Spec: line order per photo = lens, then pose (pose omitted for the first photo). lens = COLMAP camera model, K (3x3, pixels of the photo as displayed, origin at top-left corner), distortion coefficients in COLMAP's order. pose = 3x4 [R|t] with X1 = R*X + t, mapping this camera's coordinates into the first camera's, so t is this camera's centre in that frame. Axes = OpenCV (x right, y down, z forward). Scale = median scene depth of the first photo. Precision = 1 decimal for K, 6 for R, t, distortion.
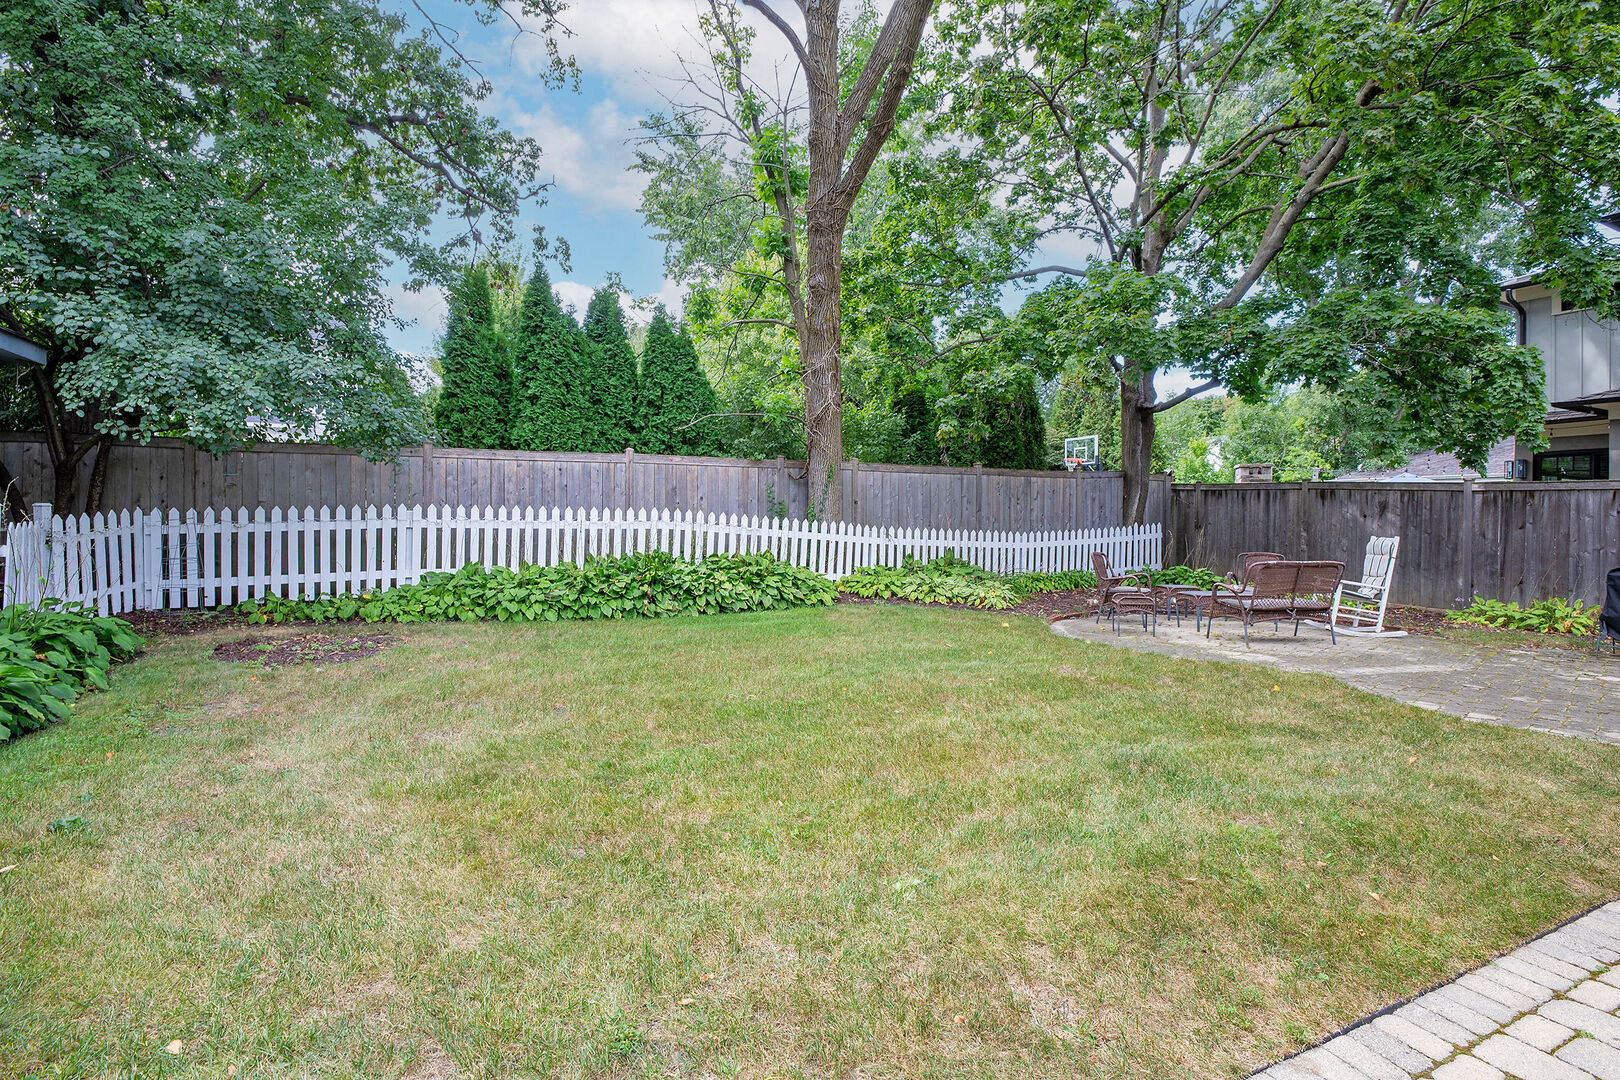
lens RADIAL K [[793.3, 0, 811.1], [0, 793.3, 523.4], [0, 0, 1]] dist [-0.000028, -0.000307]
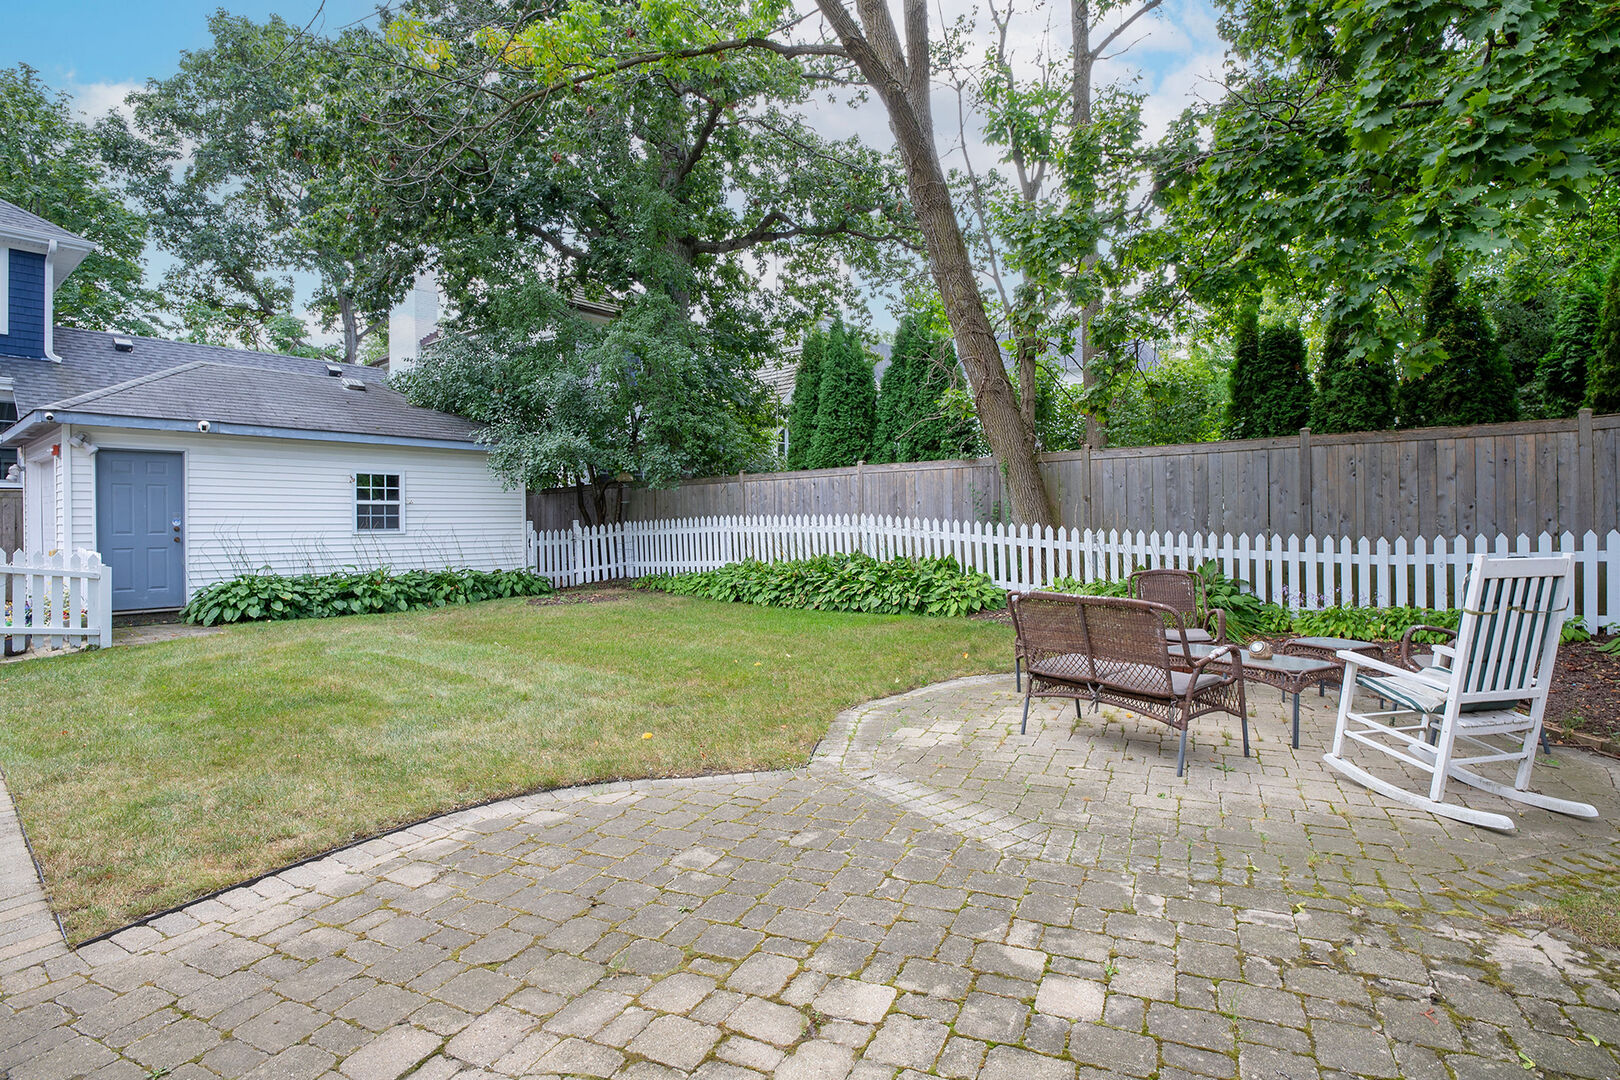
lens RADIAL K [[793.3, 0, 811.1], [0, 793.3, 523.4], [0, 0, 1]] dist [-0.000028, -0.000307]
pose [[0.456175, -0.008170, -0.889853, 0.766531], [0.008874, 0.999950, -0.004631, -0.001415], [0.889846, -0.005784, 0.456225, 0.442090]]
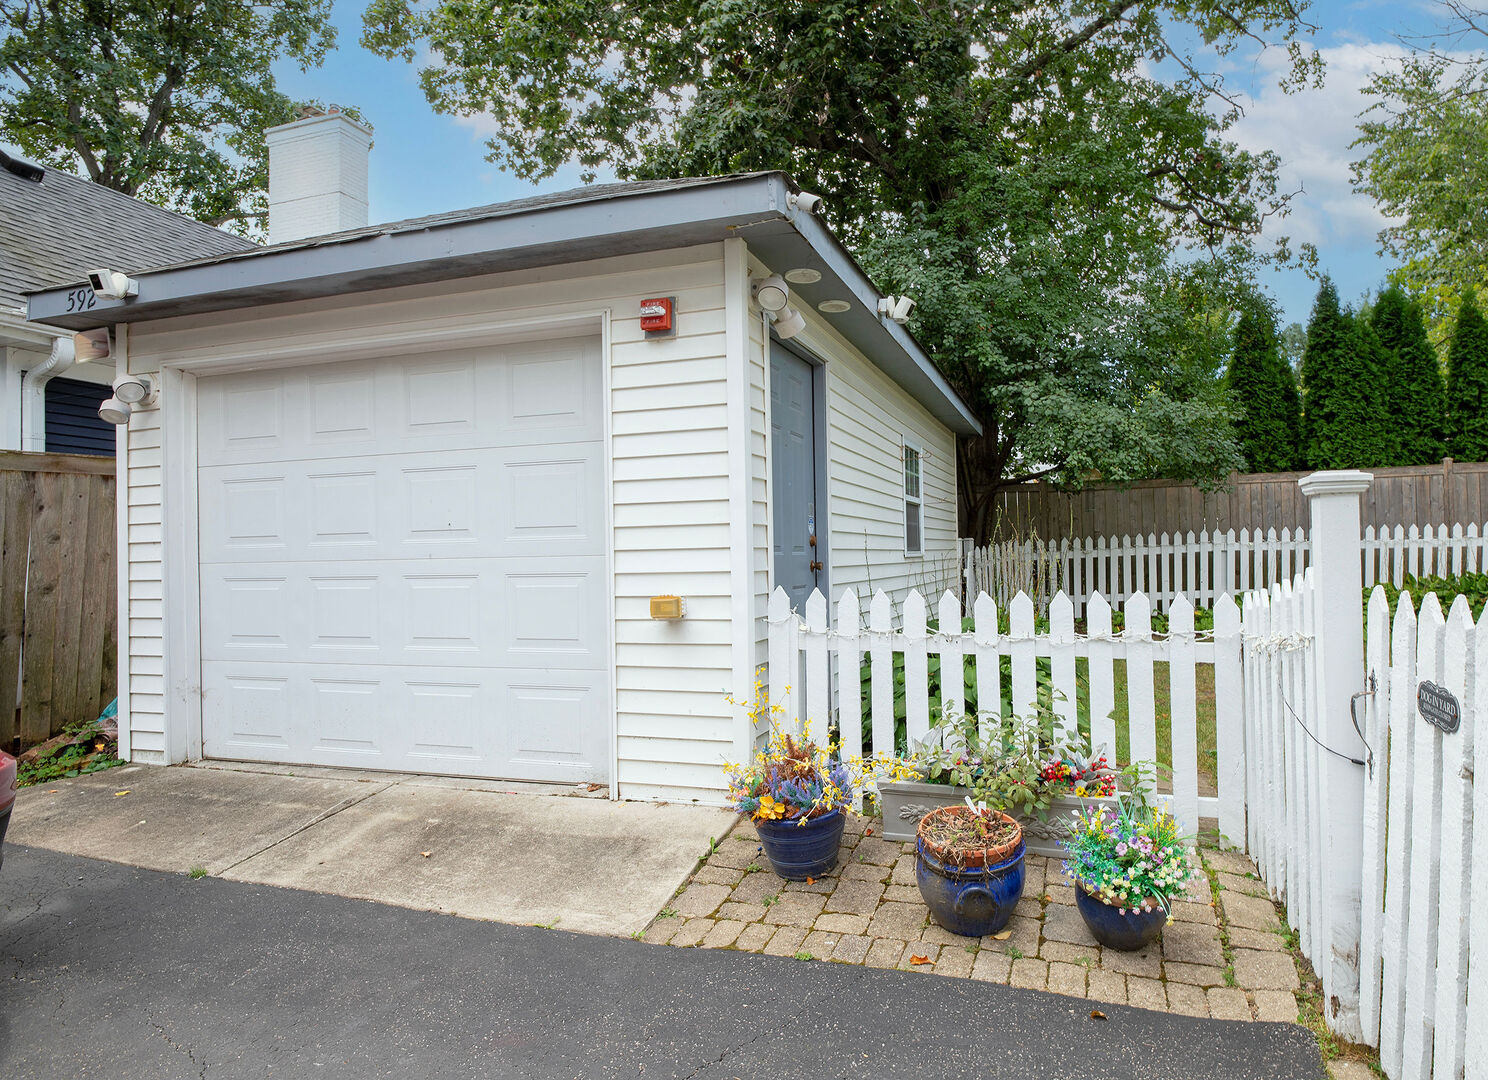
lens RADIAL K [[886.2, 0, 744.0], [0, 886.2, 540.0], [0, 0, 1]] dist [-0.001785, -0.000518]
pose [[0.776479, -0.036879, -0.629063, -0.228268], [0.024957, 0.999302, -0.027780, 0.006980], [0.629648, 0.005871, 0.776858, -0.299331]]
